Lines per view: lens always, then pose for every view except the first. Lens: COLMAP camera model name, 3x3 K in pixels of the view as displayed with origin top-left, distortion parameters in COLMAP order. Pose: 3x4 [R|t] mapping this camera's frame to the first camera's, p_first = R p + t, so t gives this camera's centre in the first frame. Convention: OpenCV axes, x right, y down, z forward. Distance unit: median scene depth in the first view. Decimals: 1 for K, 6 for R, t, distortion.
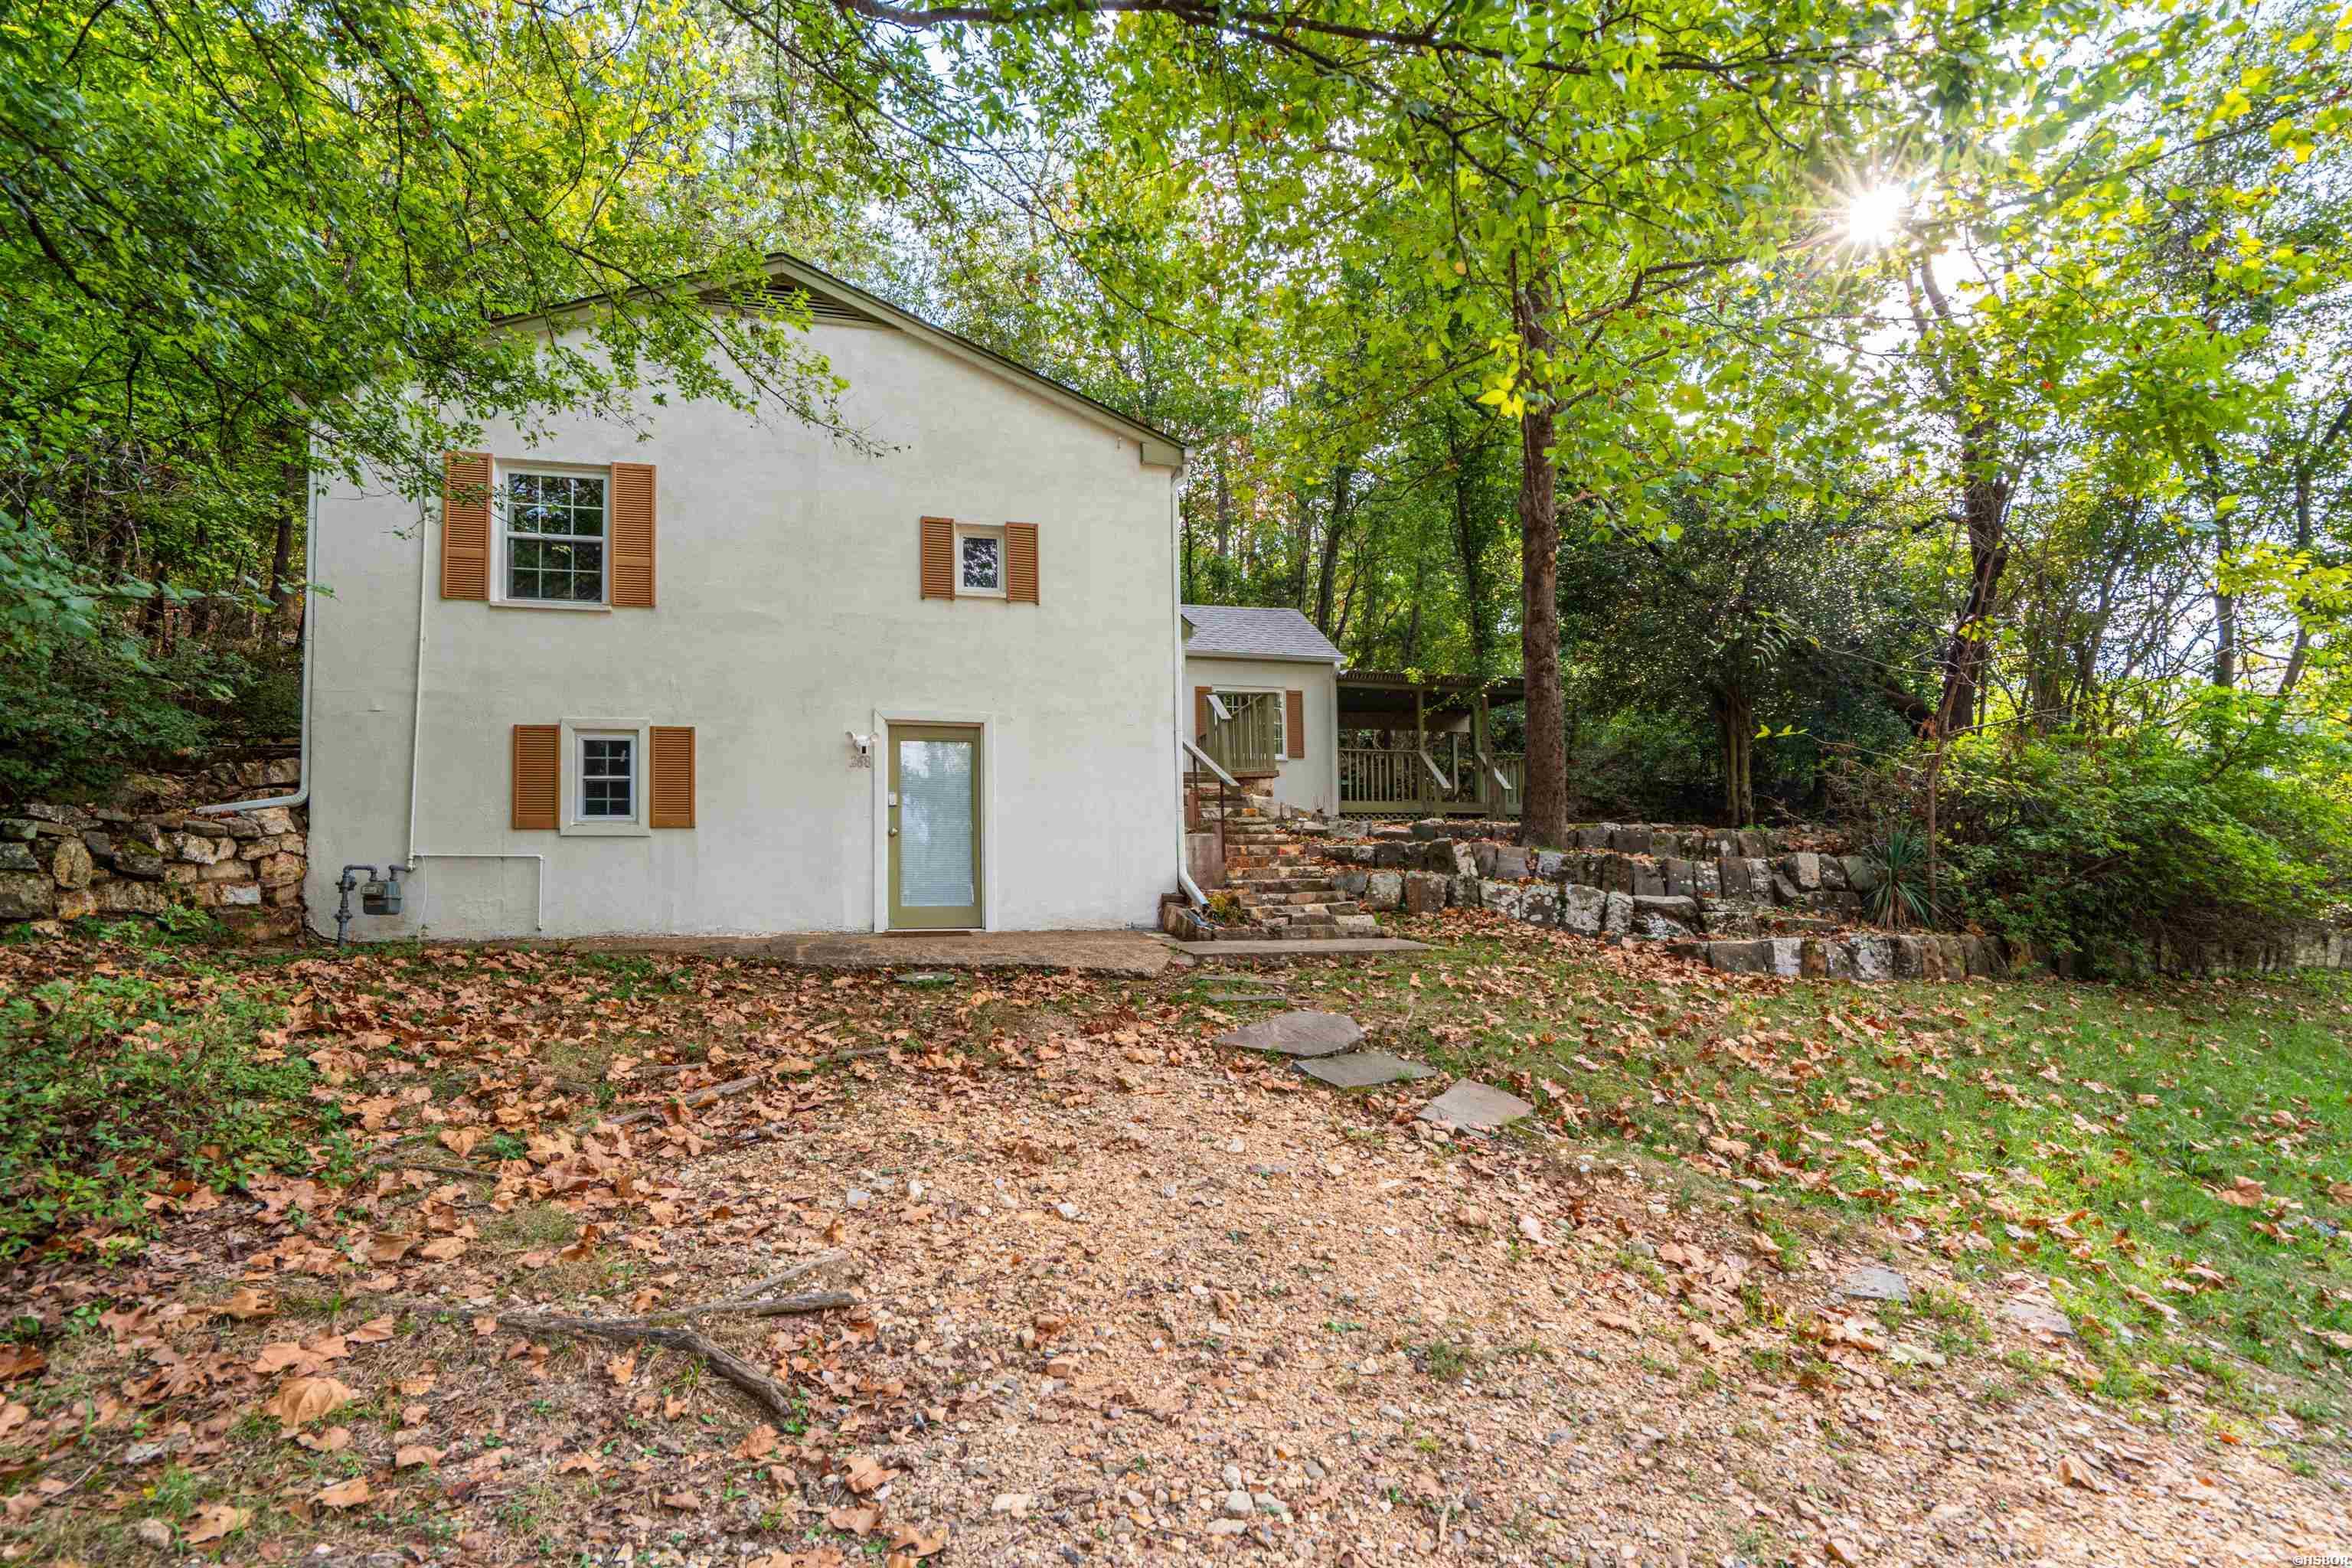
lens RADIAL K [[1105.4, 0, 1176.0], [0, 1105.4, 784.0], [0, 0, 1]] dist [0.000505, 0.000311]
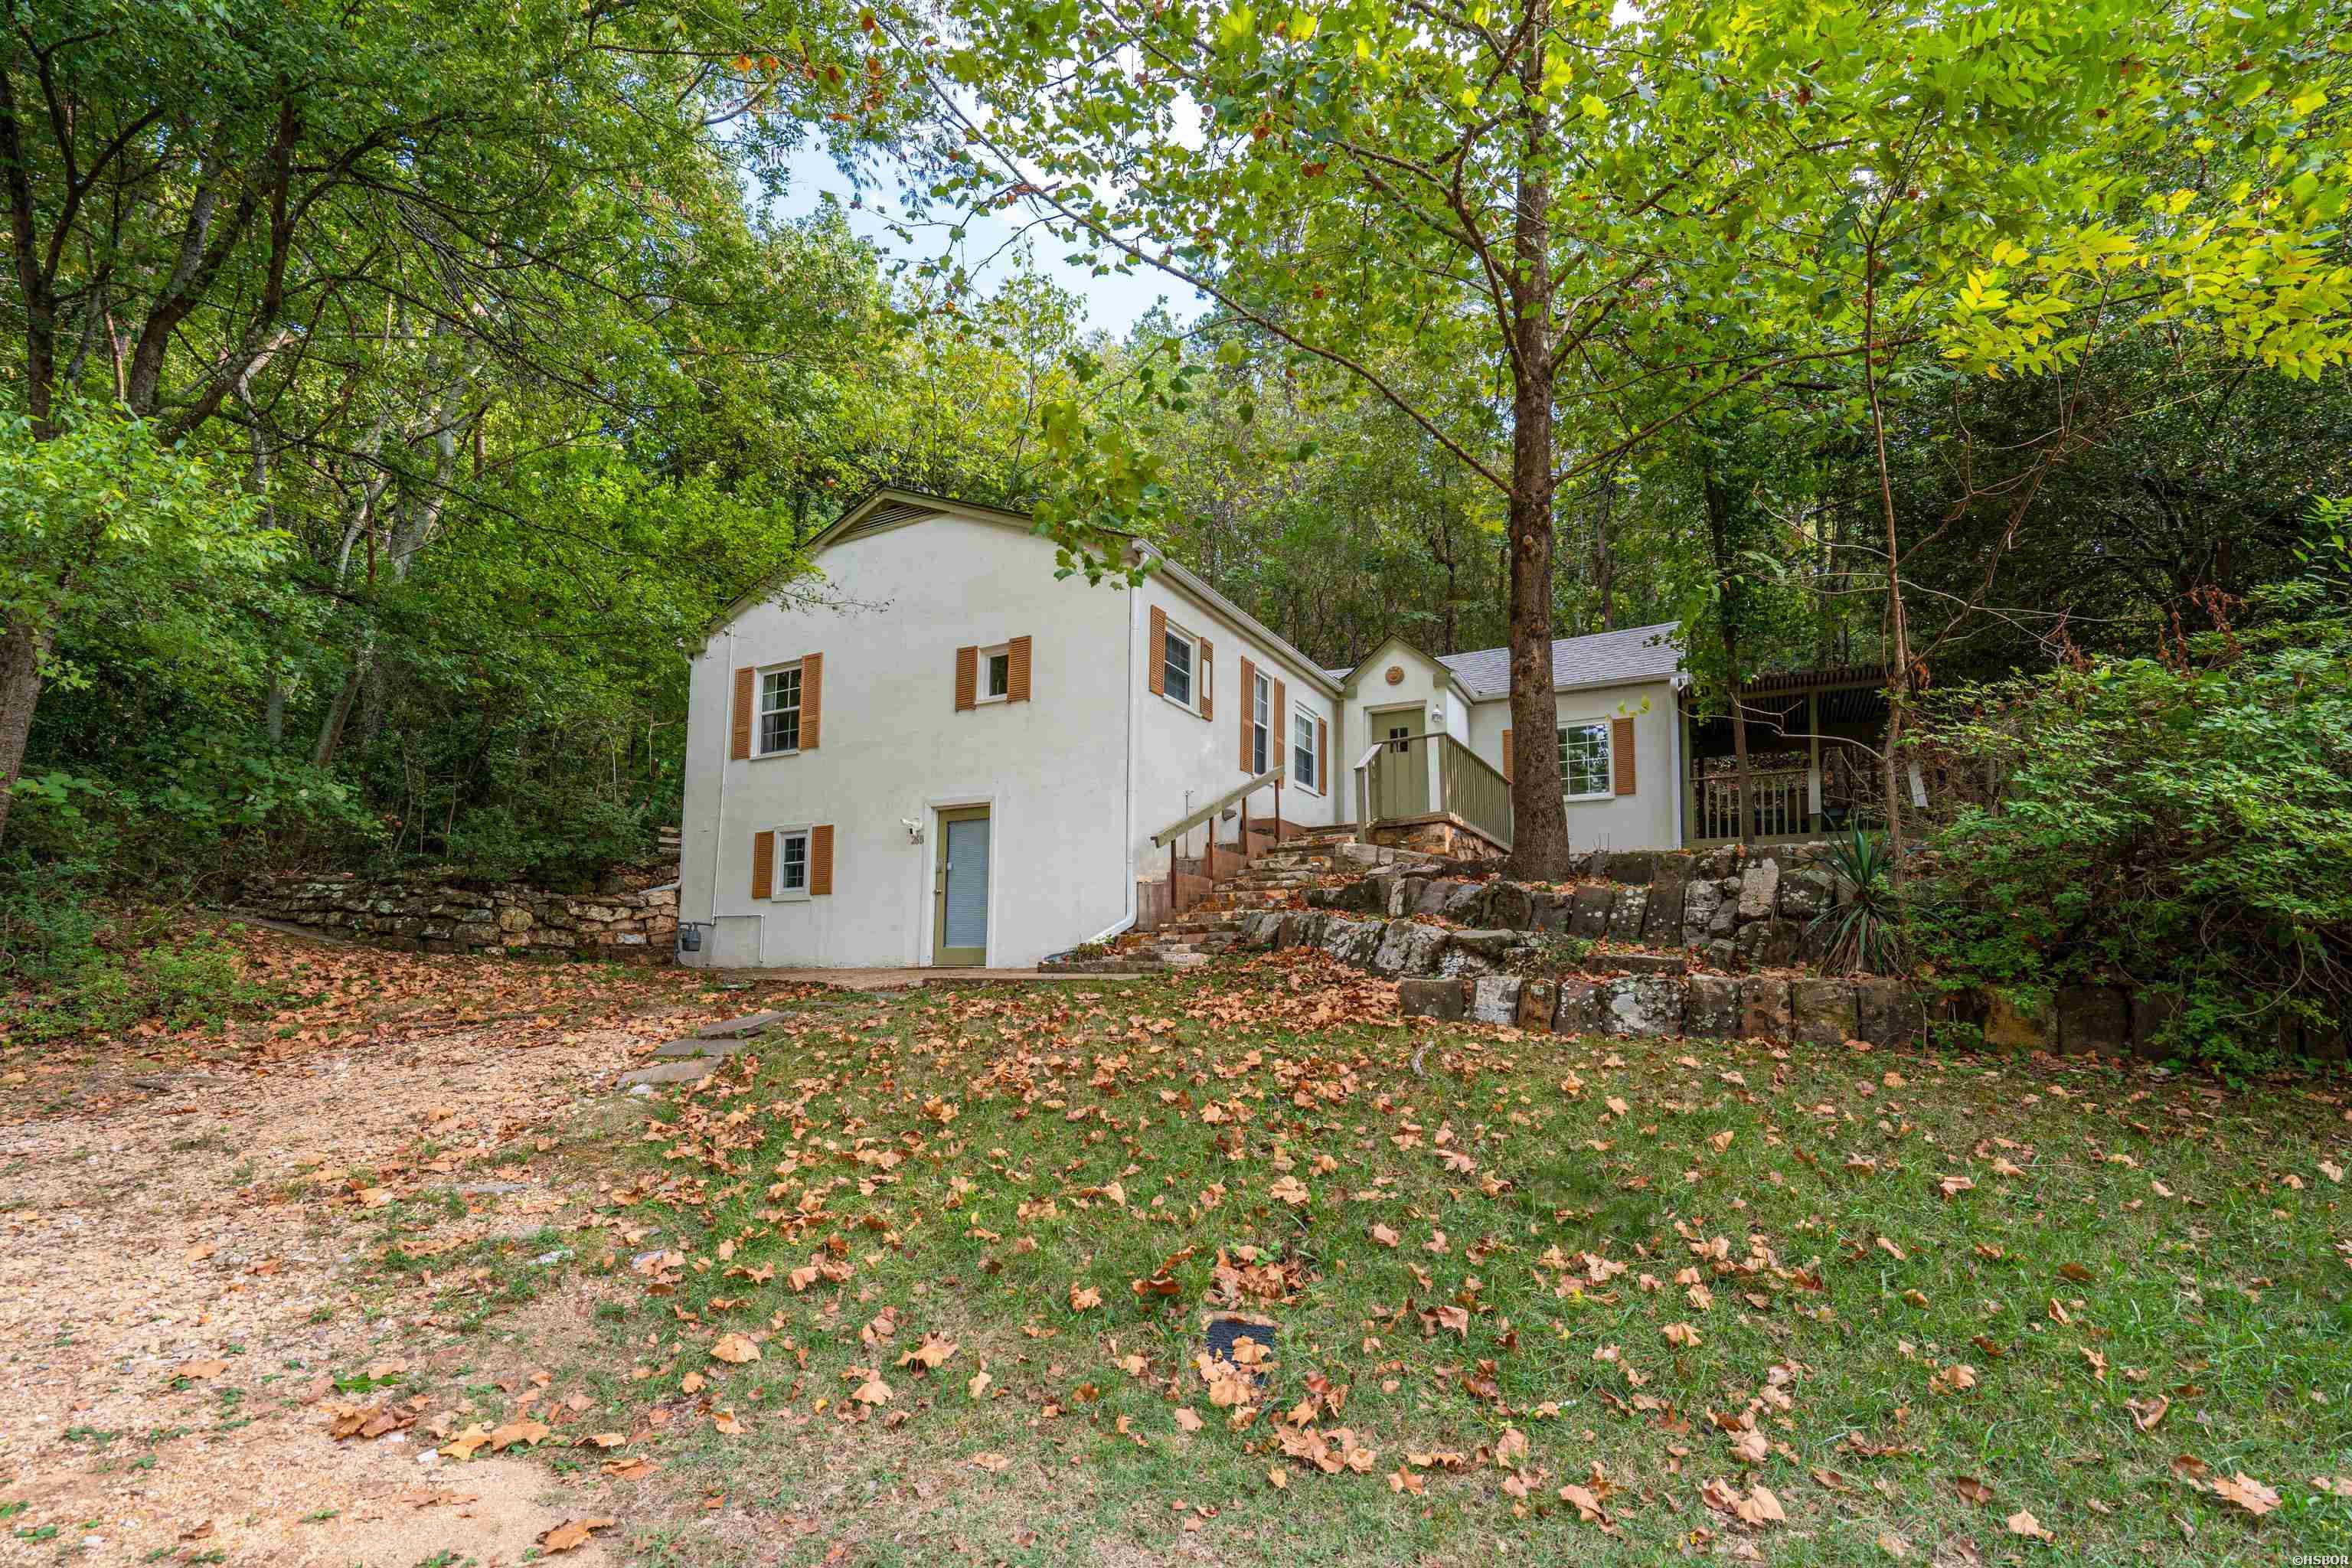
lens RADIAL K [[1088.3, 0, 1173.8], [0, 1088.3, 847.9], [0, 0, 1]] dist [0.000153, 0.000034]
pose [[0.730286, -0.067593, -0.679789, 0.881285], [0.057961, 0.997636, -0.036931, 0.059026], [0.680678, -0.012431, 0.732477, 0.253070]]
